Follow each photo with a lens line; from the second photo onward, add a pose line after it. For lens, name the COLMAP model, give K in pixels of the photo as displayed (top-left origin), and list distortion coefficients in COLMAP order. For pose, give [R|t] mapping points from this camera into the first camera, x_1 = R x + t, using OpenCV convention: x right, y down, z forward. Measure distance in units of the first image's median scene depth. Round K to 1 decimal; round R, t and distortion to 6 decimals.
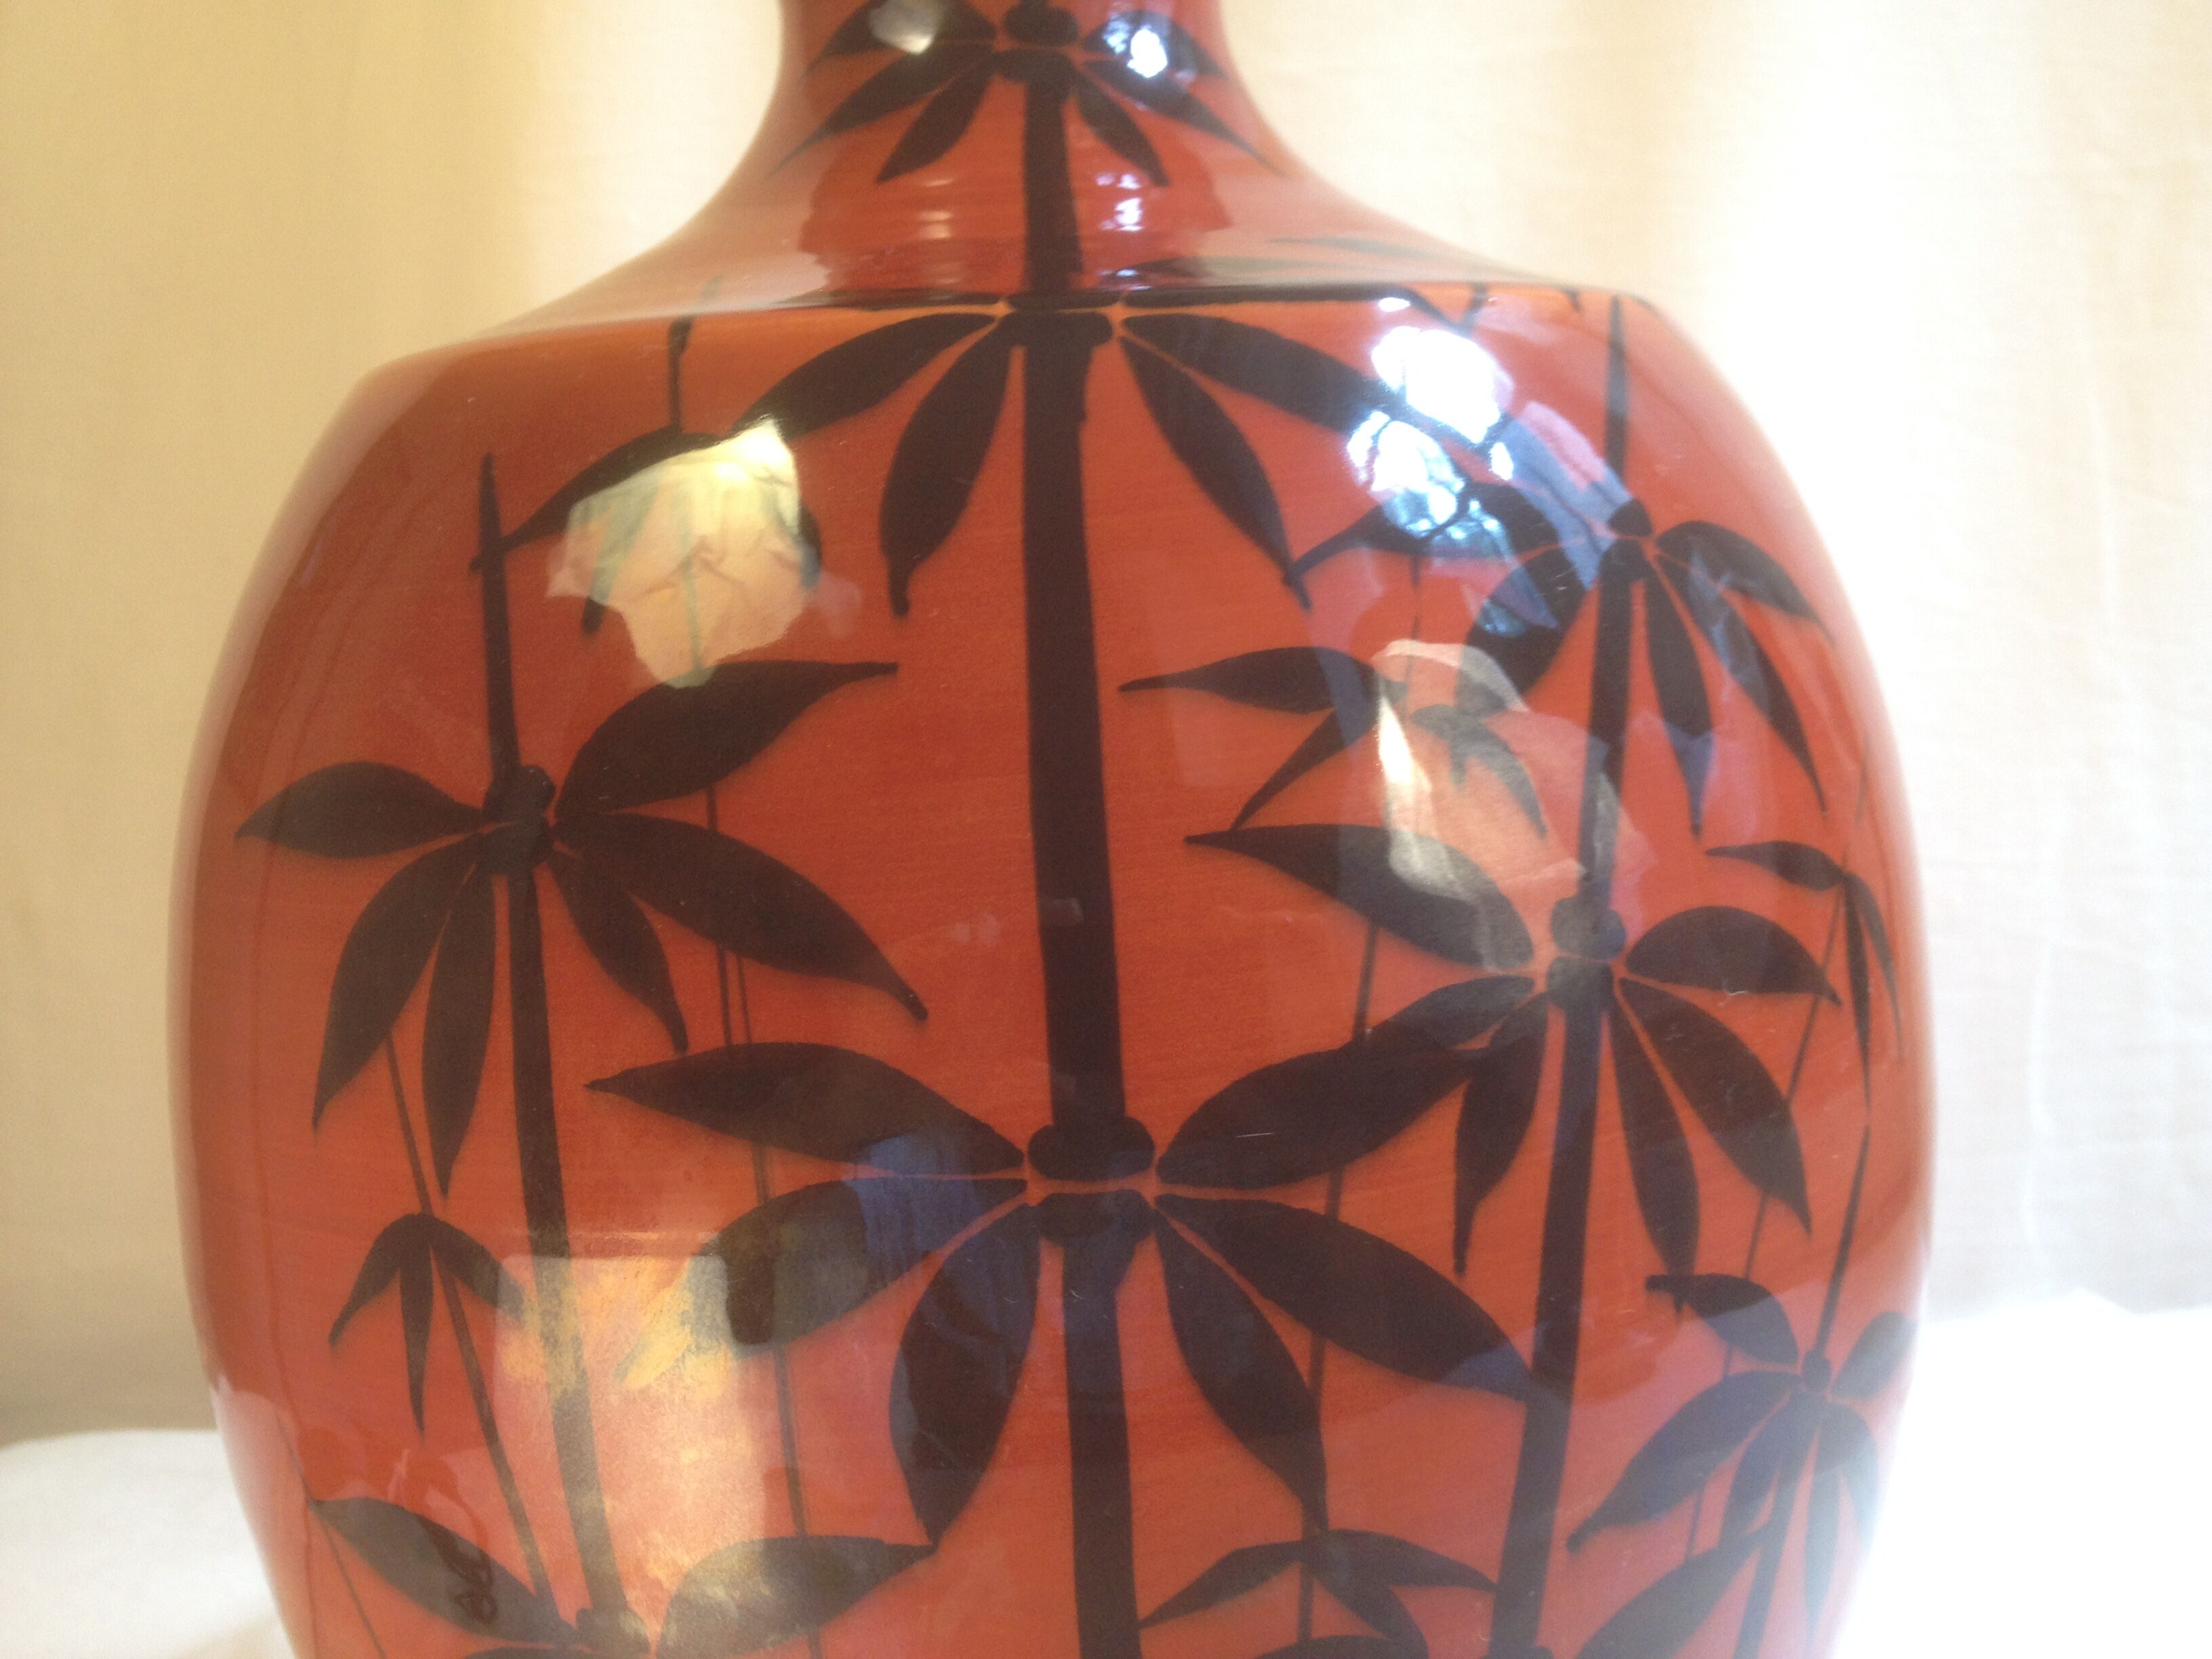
lens RADIAL K [[2130.8, 0, 1092.4], [0, 2130.8, 829.5], [0, 0, 1]] dist [0.097186, -0.195502]
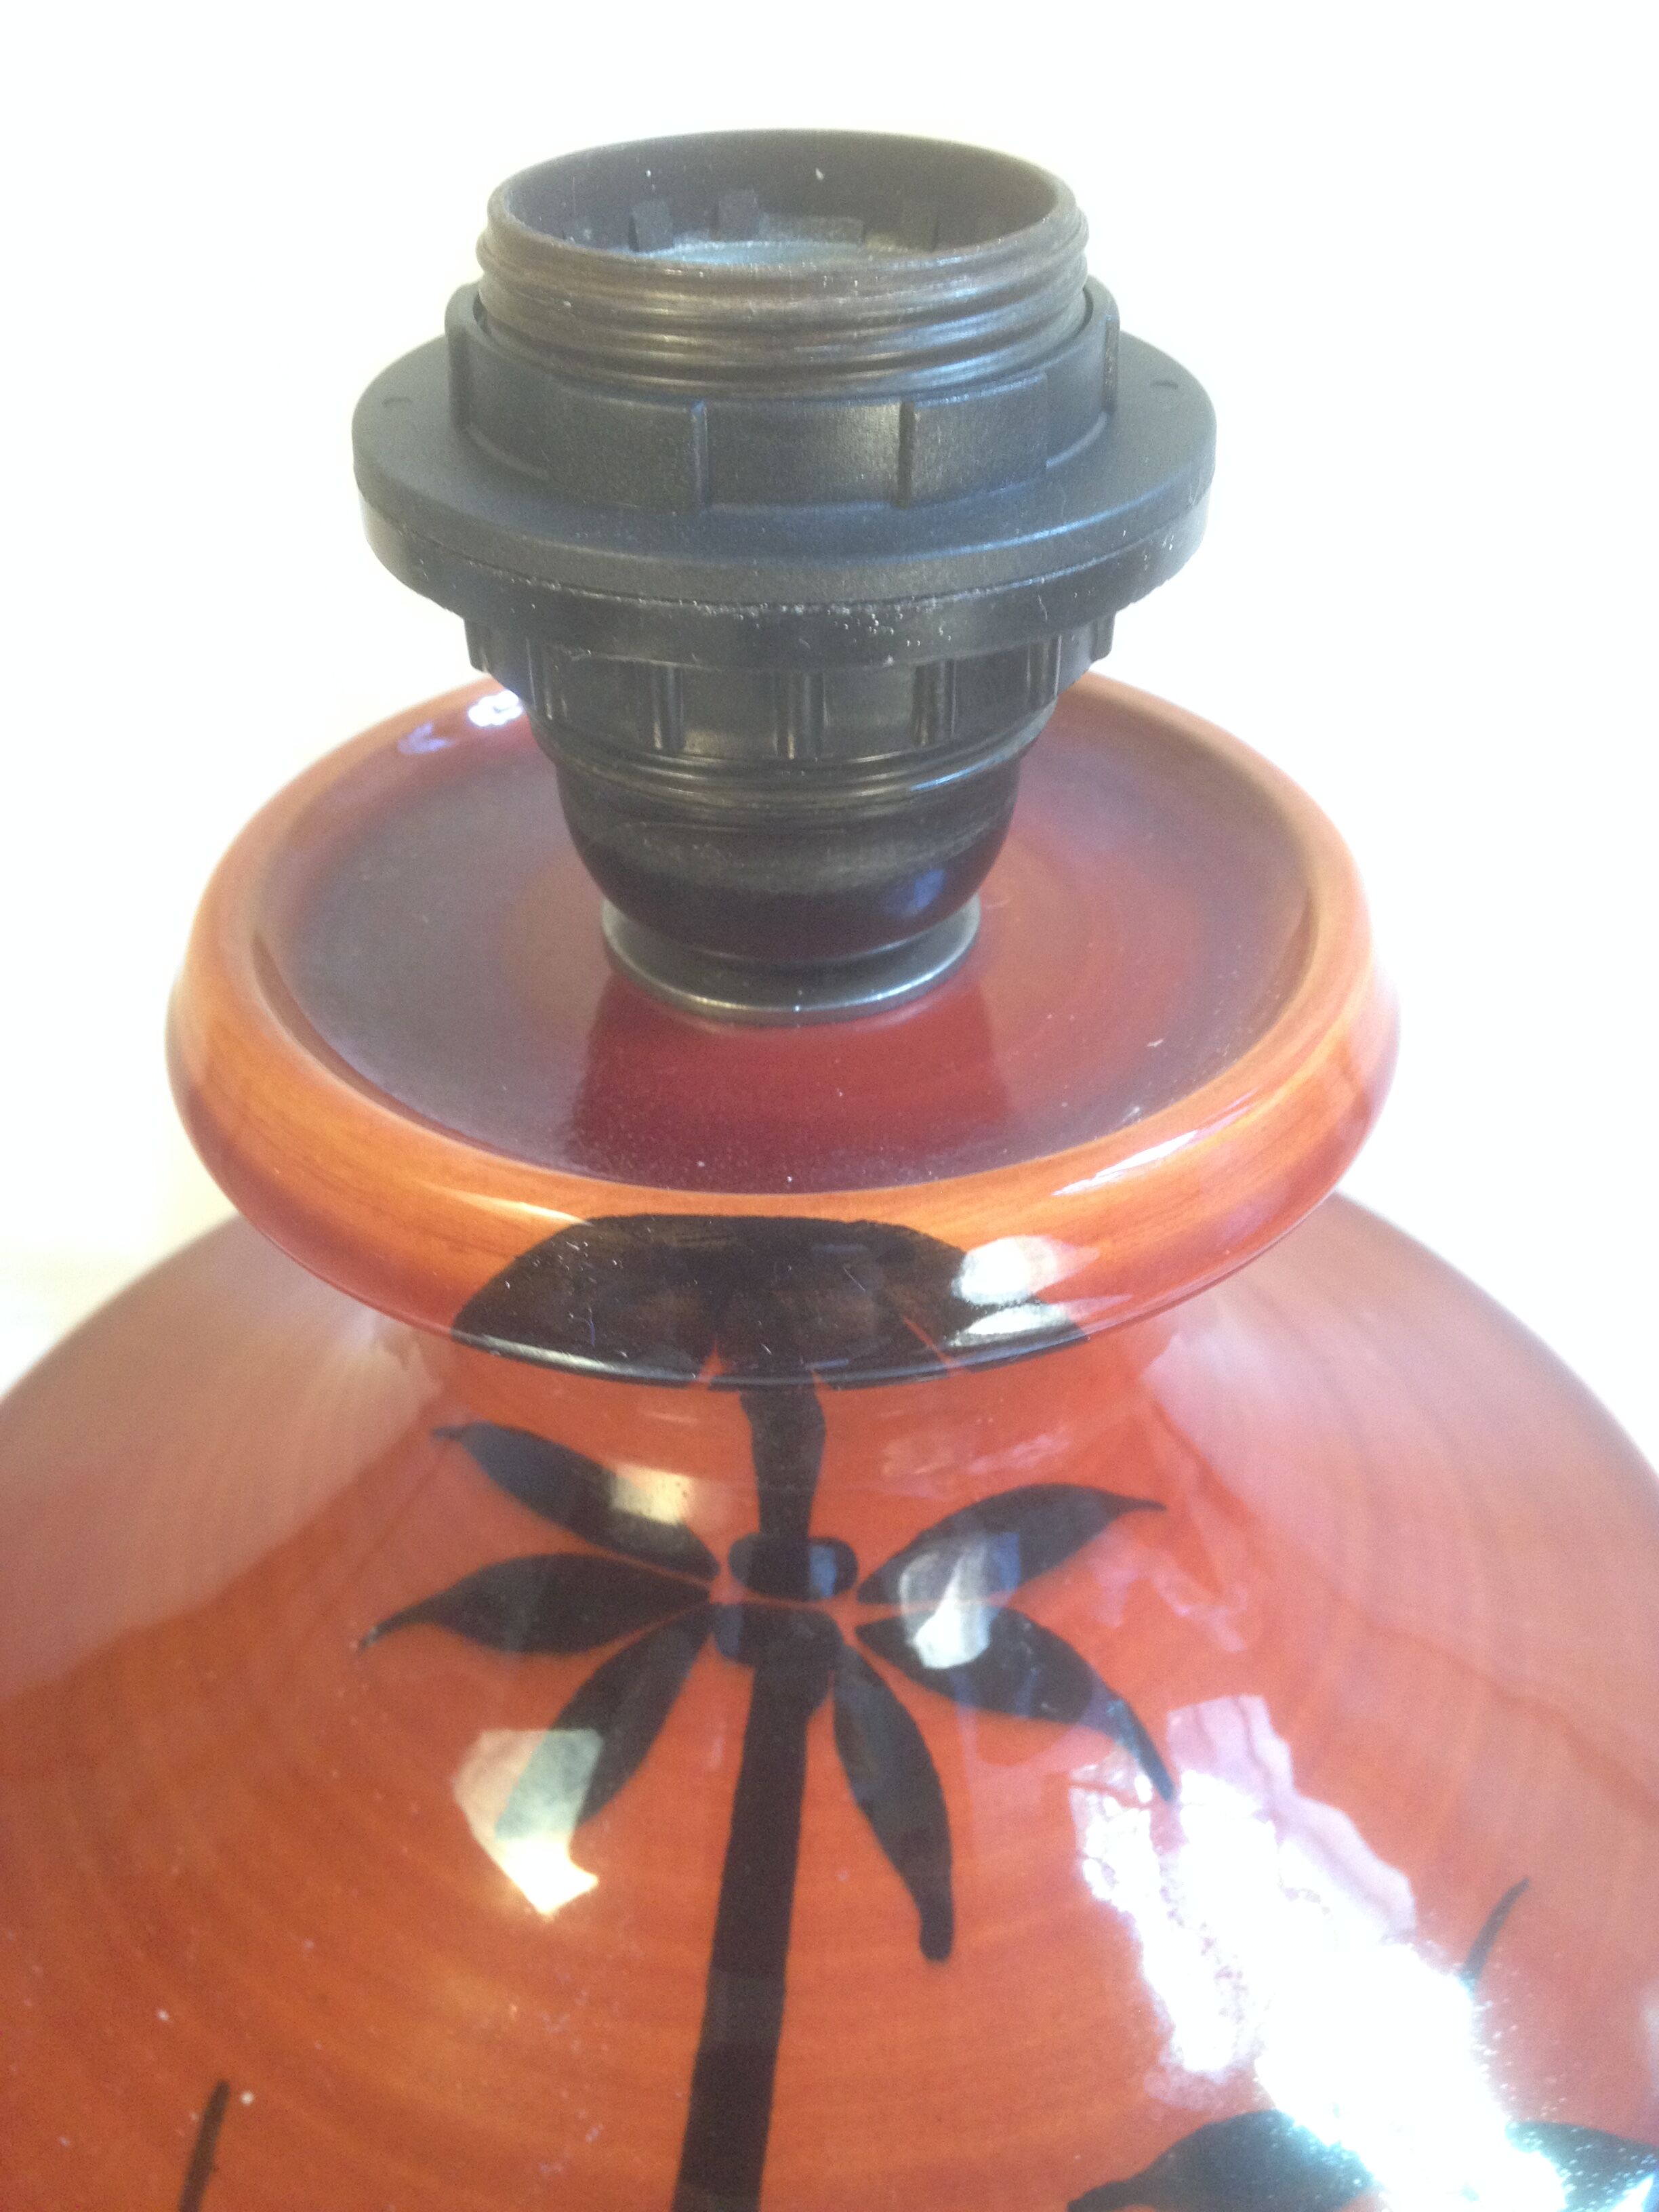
lens RADIAL K [[2130.8, 0, 829.5], [0, 2130.8, 1106.0], [0, 0, 1]] dist [0.097186, -0.195502]
pose [[0.984357, 0.139737, -0.107309, 0.041446], [-0.076127, 0.886607, 0.456216, -0.961975], [0.158892, -0.440910, 0.883375, 0.670377]]
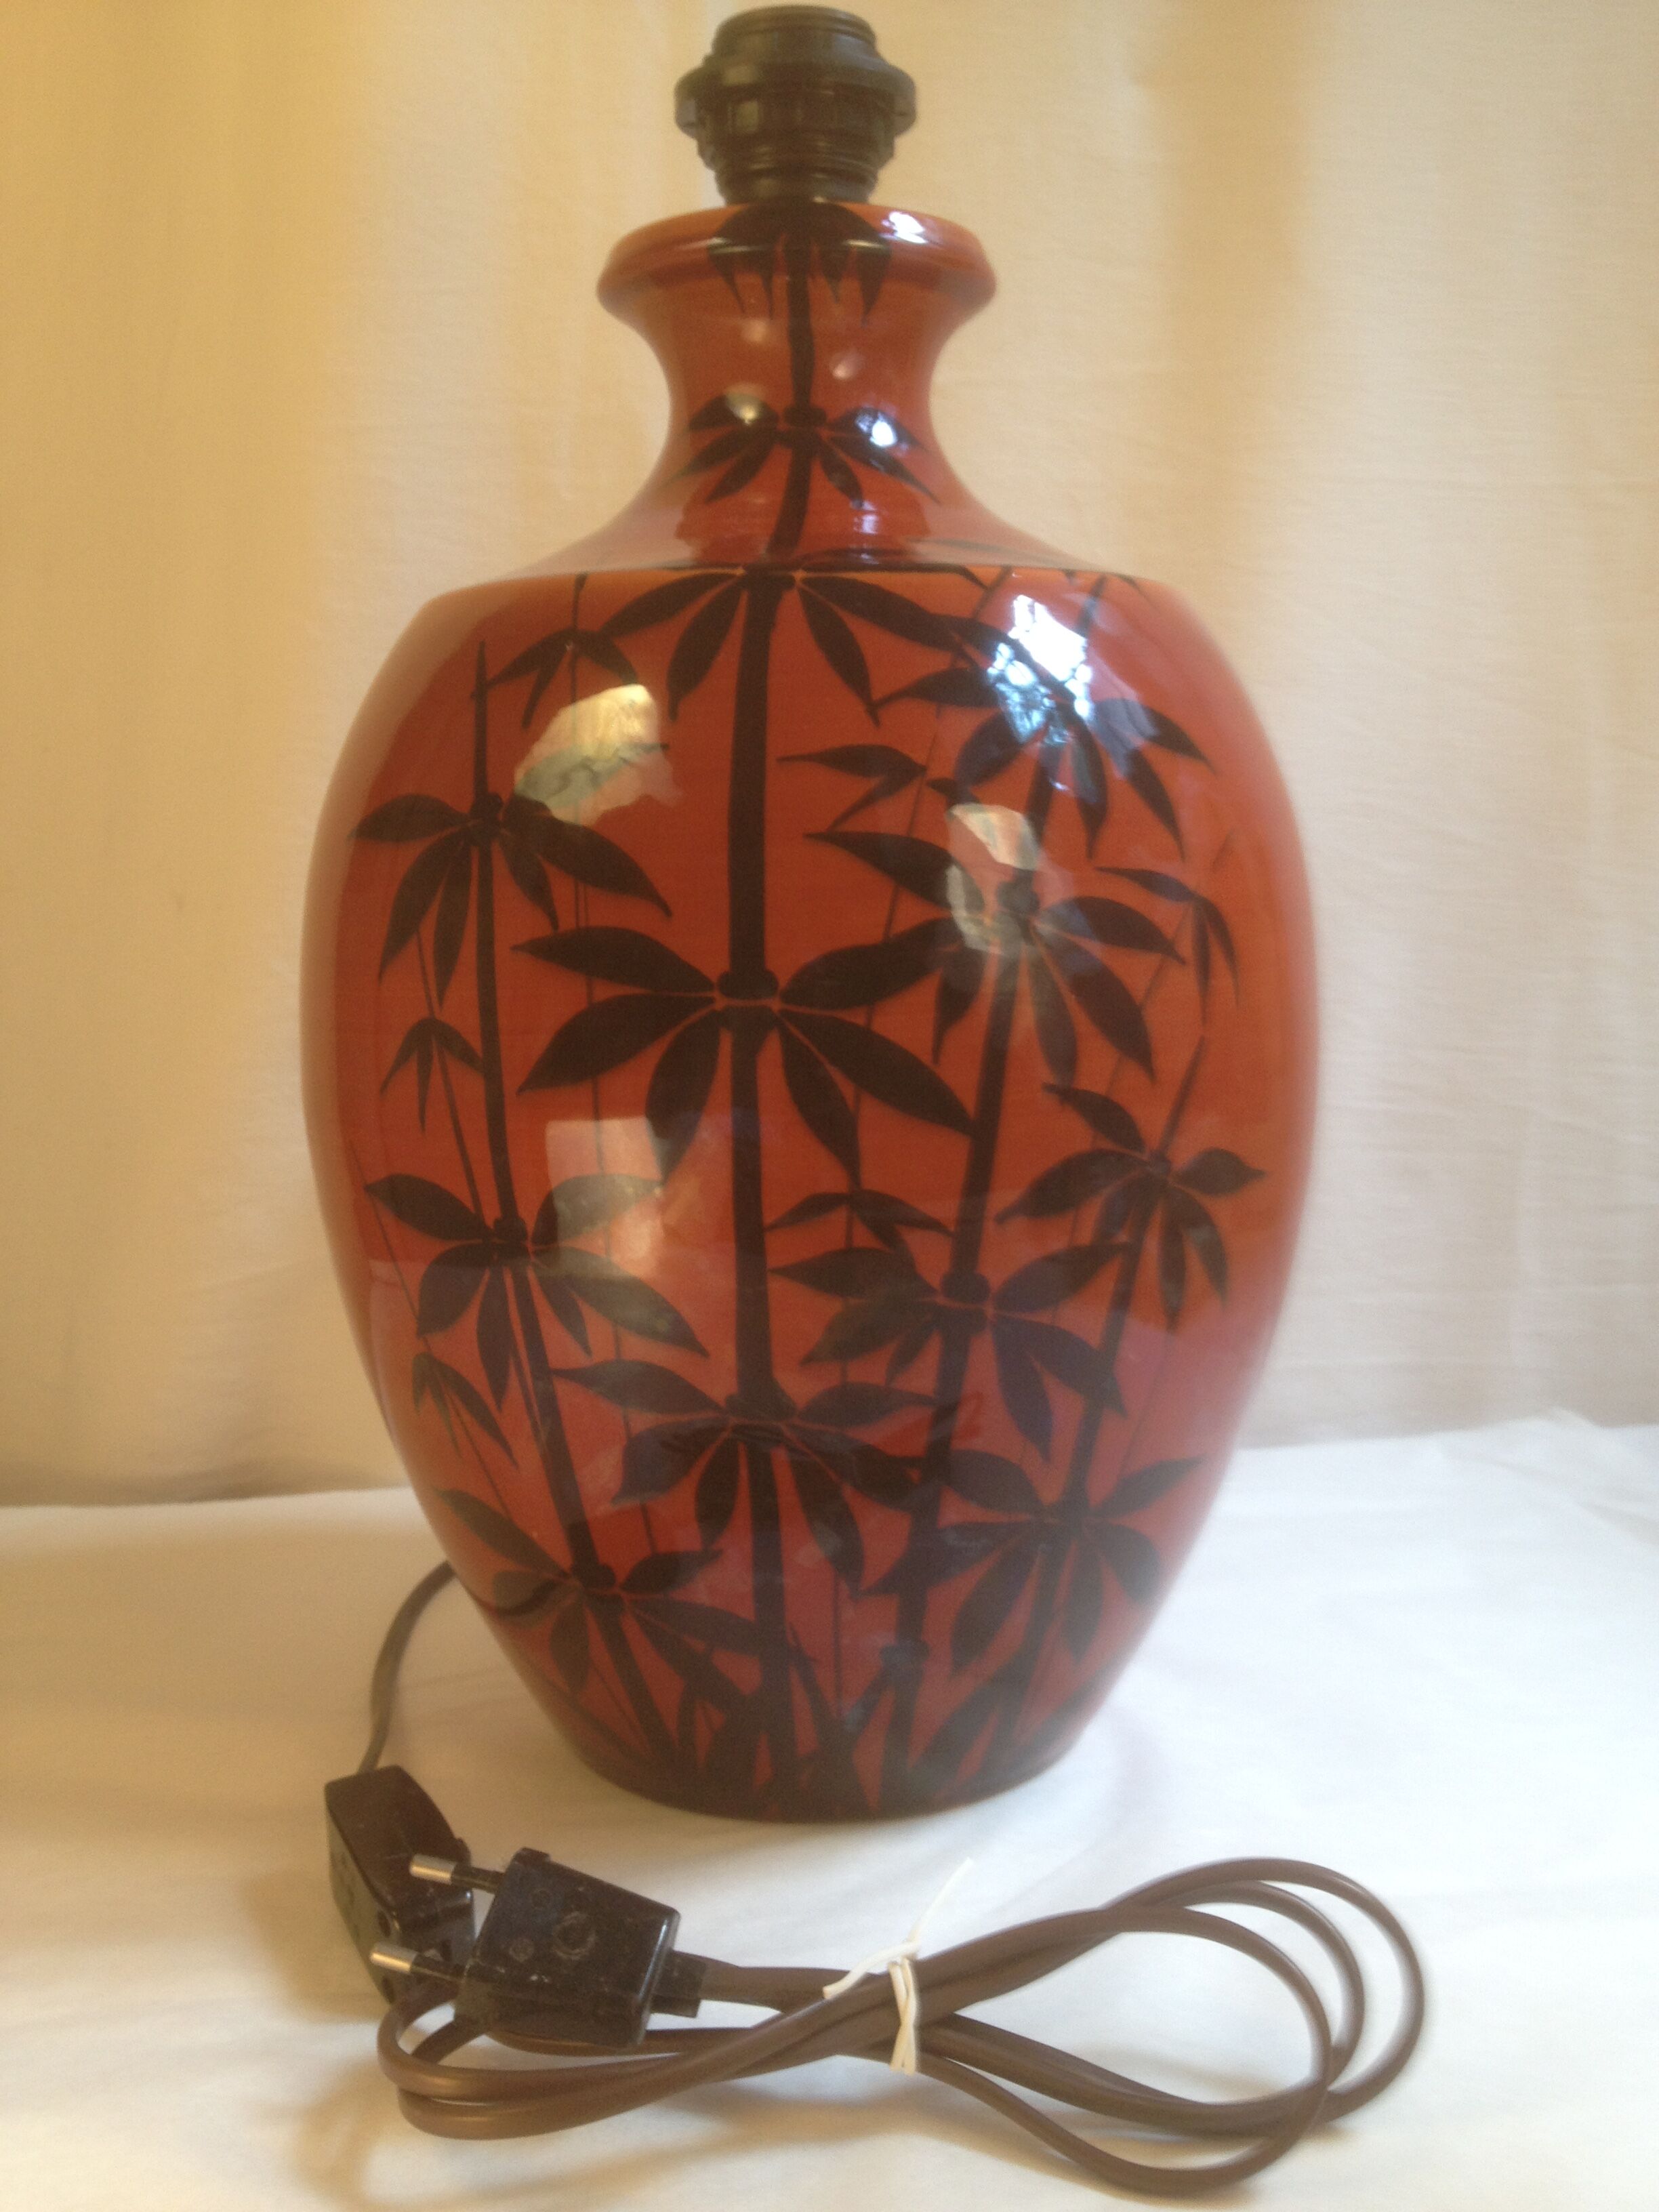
lens RADIAL K [[2130.8, 0, 829.5], [0, 2130.8, 1106.0], [0, 0, 1]] dist [0.097186, -0.195502]
pose [[0.990106, 0.054486, -0.129308, 0.322941], [-0.055923, 0.998407, -0.007509, 0.258814], [0.128693, 0.014666, 0.991576, -0.935934]]
